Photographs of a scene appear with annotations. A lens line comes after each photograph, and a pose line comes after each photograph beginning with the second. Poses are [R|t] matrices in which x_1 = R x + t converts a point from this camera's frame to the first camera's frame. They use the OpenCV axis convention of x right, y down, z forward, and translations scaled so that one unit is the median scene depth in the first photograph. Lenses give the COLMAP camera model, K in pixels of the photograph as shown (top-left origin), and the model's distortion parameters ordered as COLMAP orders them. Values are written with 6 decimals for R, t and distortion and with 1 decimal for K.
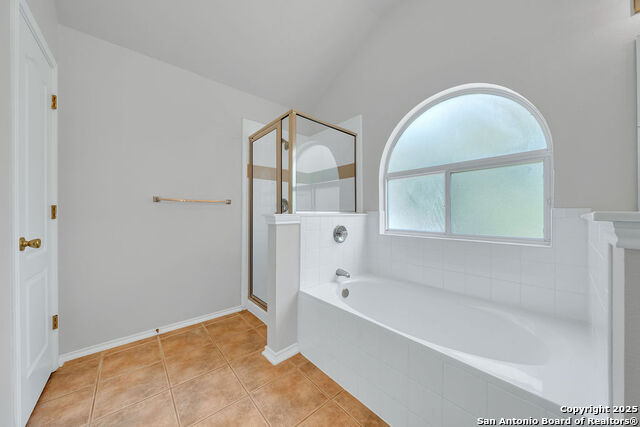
lens RADIAL K [[214.2, 0, 320.0], [0, 214.2, 213.5], [0, 0, 1]] dist [0.000743, 0.000107]
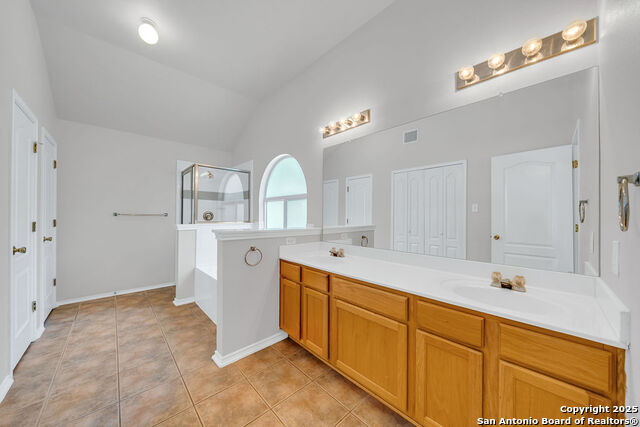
lens RADIAL K [[218.2, 0, 318.8], [0, 218.2, 215.1], [0, 0, 1]] dist [-0.000531, -0.000003]
pose [[0.999423, 0.008491, 0.032901, 0.868503], [-0.008511, 0.999964, 0.000487, -0.083686], [-0.032896, -0.000767, 0.999458, -0.847671]]
